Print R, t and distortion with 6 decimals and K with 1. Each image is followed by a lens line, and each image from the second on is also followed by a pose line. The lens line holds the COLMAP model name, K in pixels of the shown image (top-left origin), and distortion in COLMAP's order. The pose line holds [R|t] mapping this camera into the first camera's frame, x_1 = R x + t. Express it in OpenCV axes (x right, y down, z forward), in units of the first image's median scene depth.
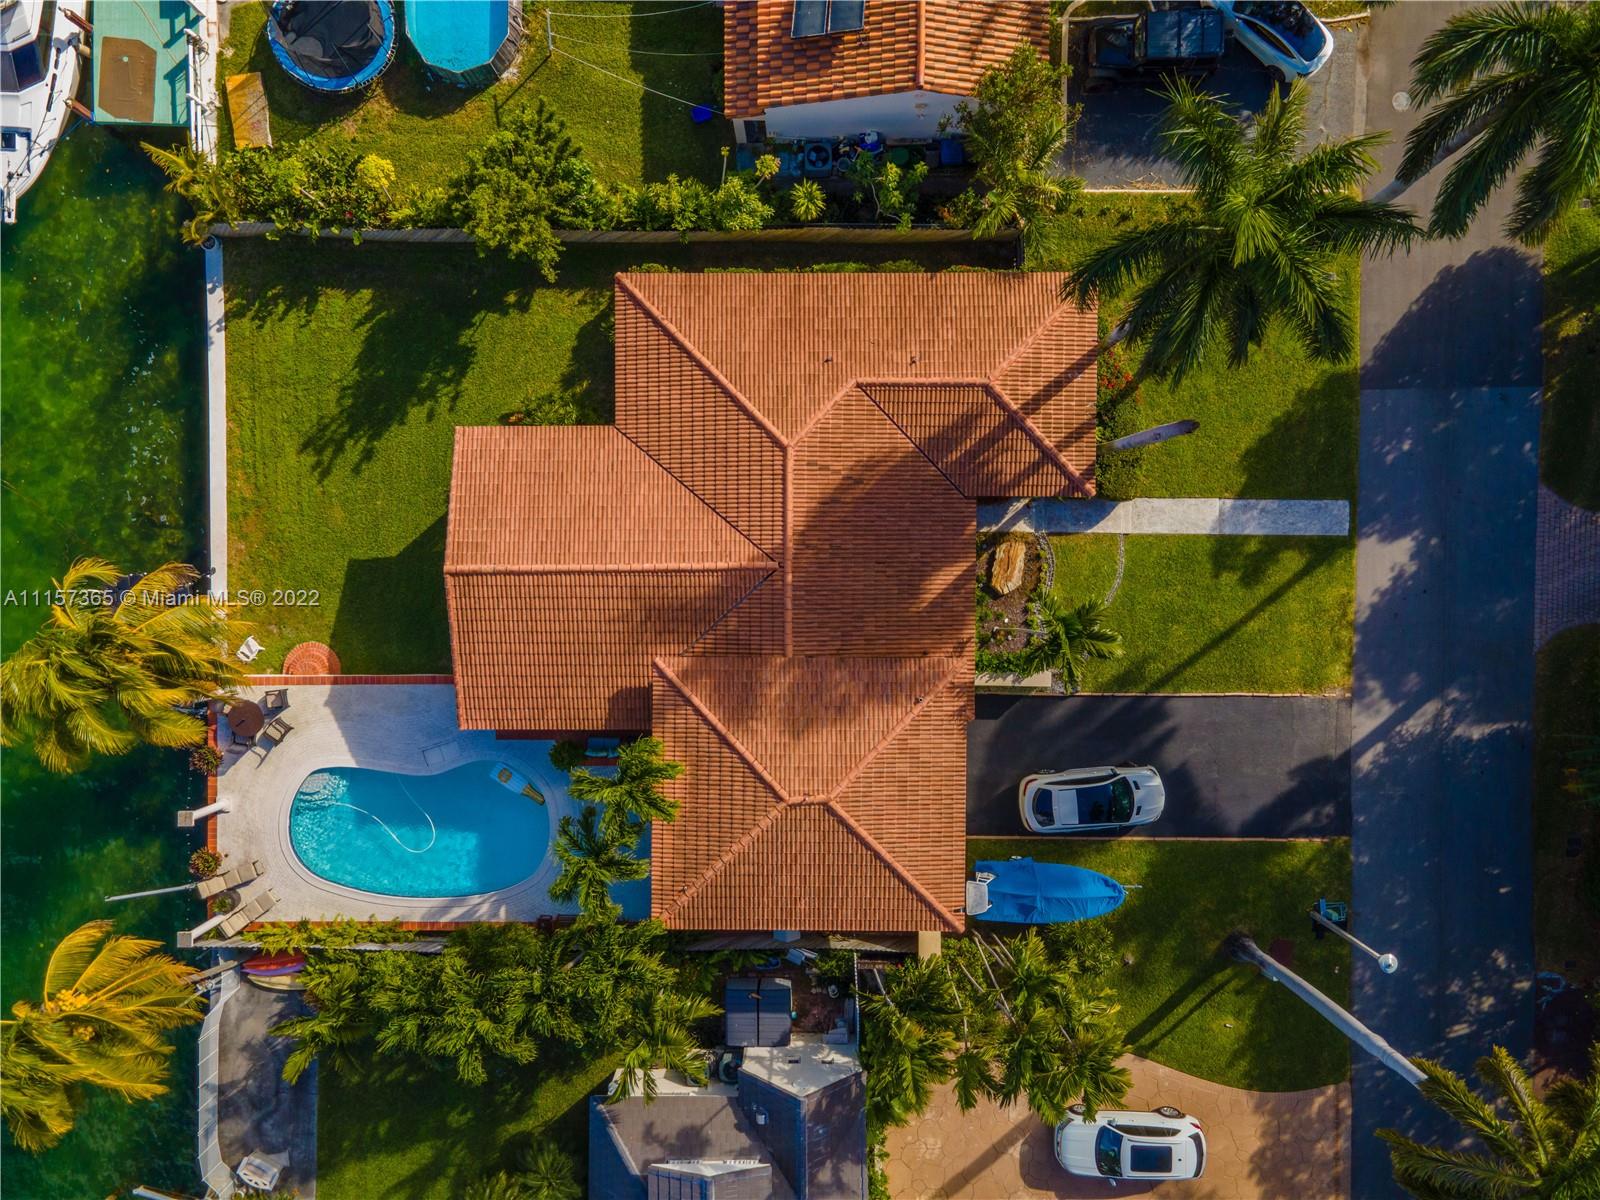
lens RADIAL K [[1162.6, 0, 780.1], [0, 1162.6, 522.3], [0, 0, 1]] dist [0.030574, -0.013665]
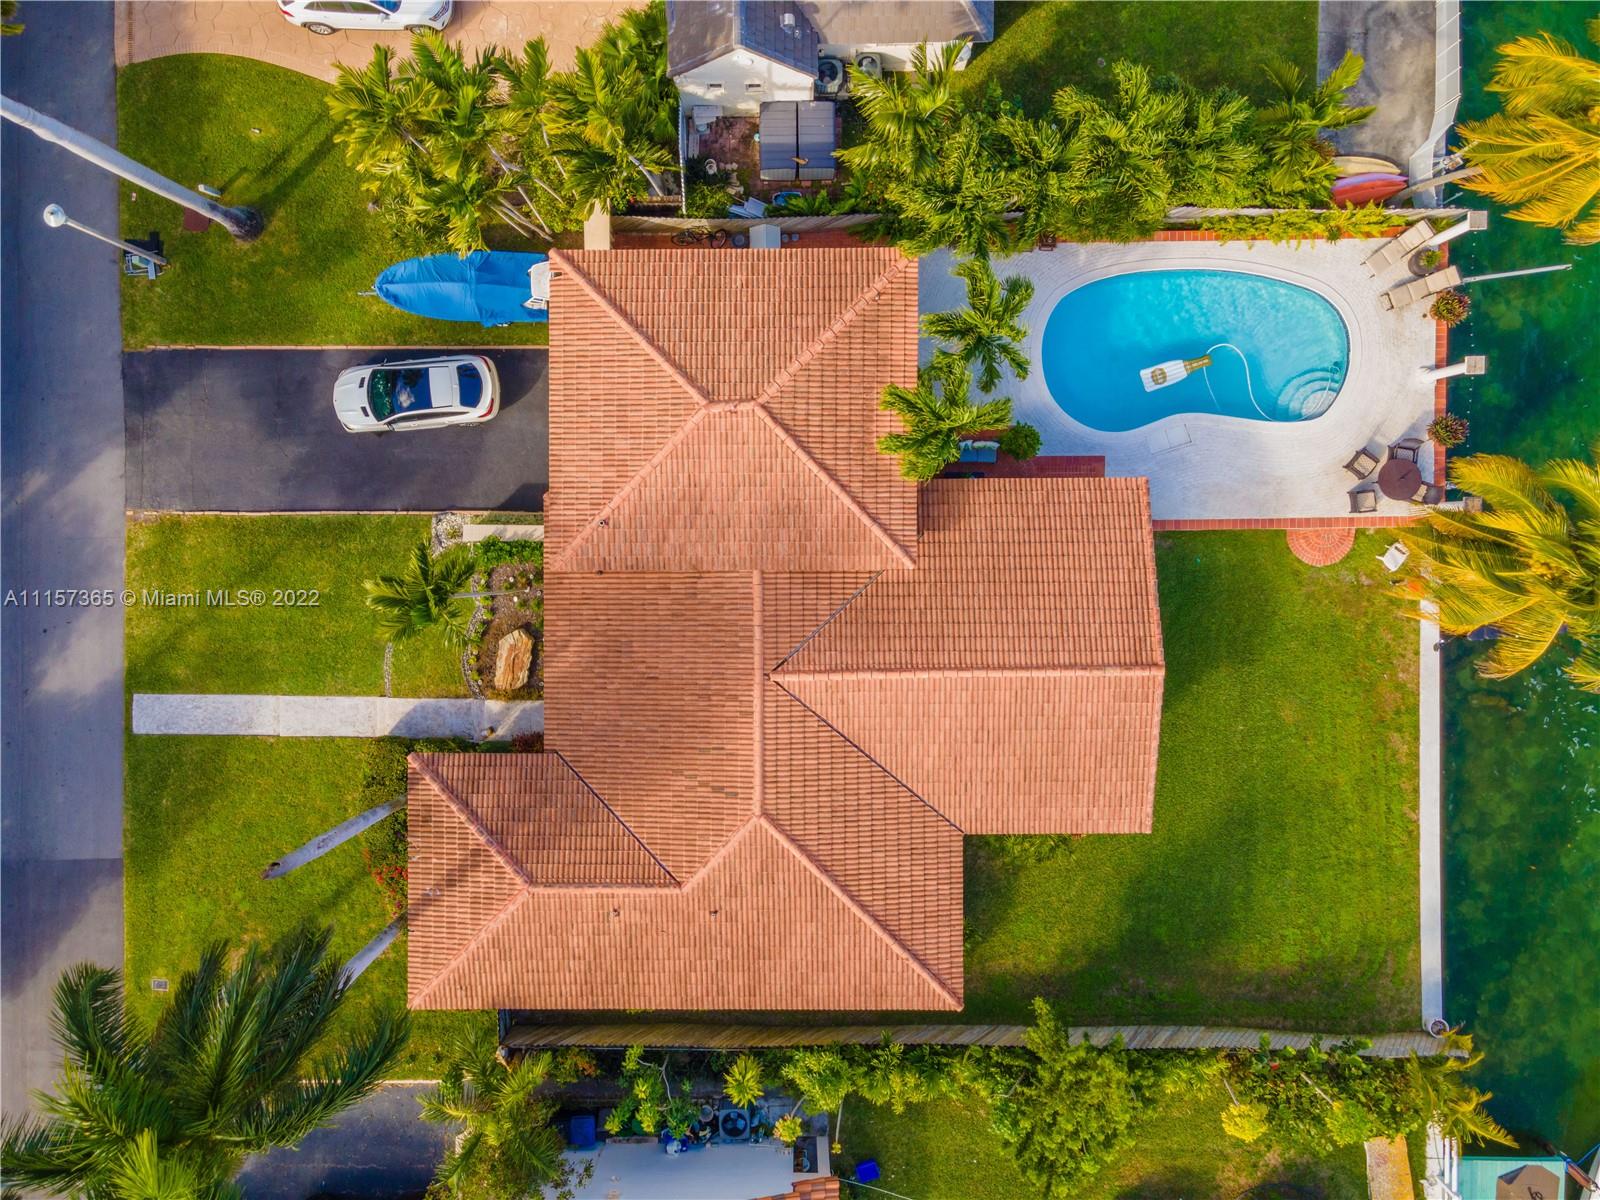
lens RADIAL K [[1162.6, 0, 804.1], [0, 1162.6, 603.9], [0, 0, 1]] dist [0.030574, -0.013665]
pose [[-0.999635, 0.004115, 0.026707, -0.046822], [-0.004962, -0.999484, -0.031723, 0.111524], [0.026563, -0.031844, 0.999140, 0.139096]]
